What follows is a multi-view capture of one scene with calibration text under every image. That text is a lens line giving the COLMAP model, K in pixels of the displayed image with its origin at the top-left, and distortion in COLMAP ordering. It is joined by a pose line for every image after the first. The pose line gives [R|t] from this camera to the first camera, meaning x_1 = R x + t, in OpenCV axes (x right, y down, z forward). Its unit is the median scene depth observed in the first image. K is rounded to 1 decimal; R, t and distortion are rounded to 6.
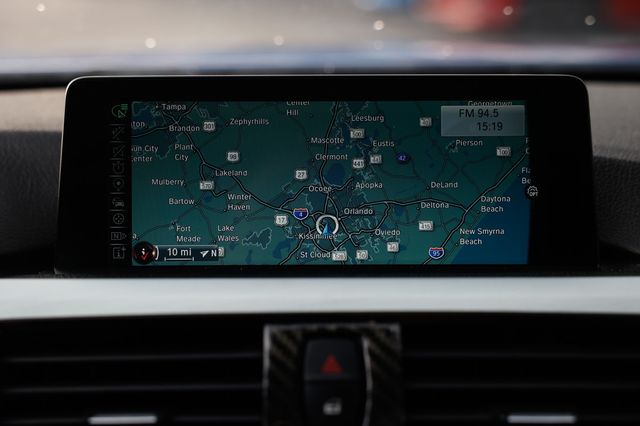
lens RADIAL K [[1066.1, 0, 320.0], [0, 1066.1, 213.0], [0, 0, 1]] dist [0.135013, -0.020809]
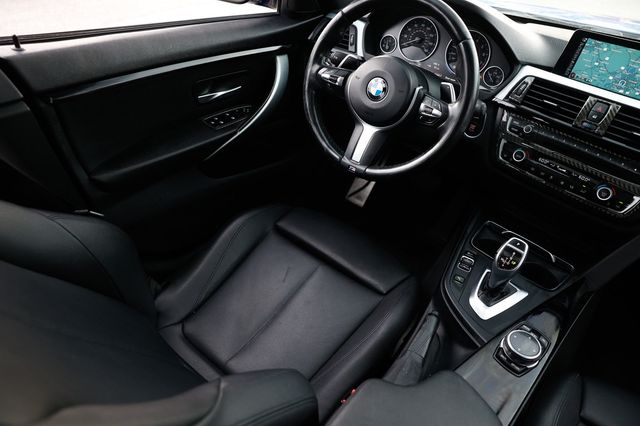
lens RADIAL K [[437.7, 0, 320.0], [0, 437.7, 213.0], [0, 0, 1]] dist [-0.112226, 0.101753]
pose [[0.695799, 0.482365, -0.532153, 0.357191], [-0.280208, 0.864513, 0.417253, 0.104411], [0.661322, -0.141211, 0.736690, -1.185241]]
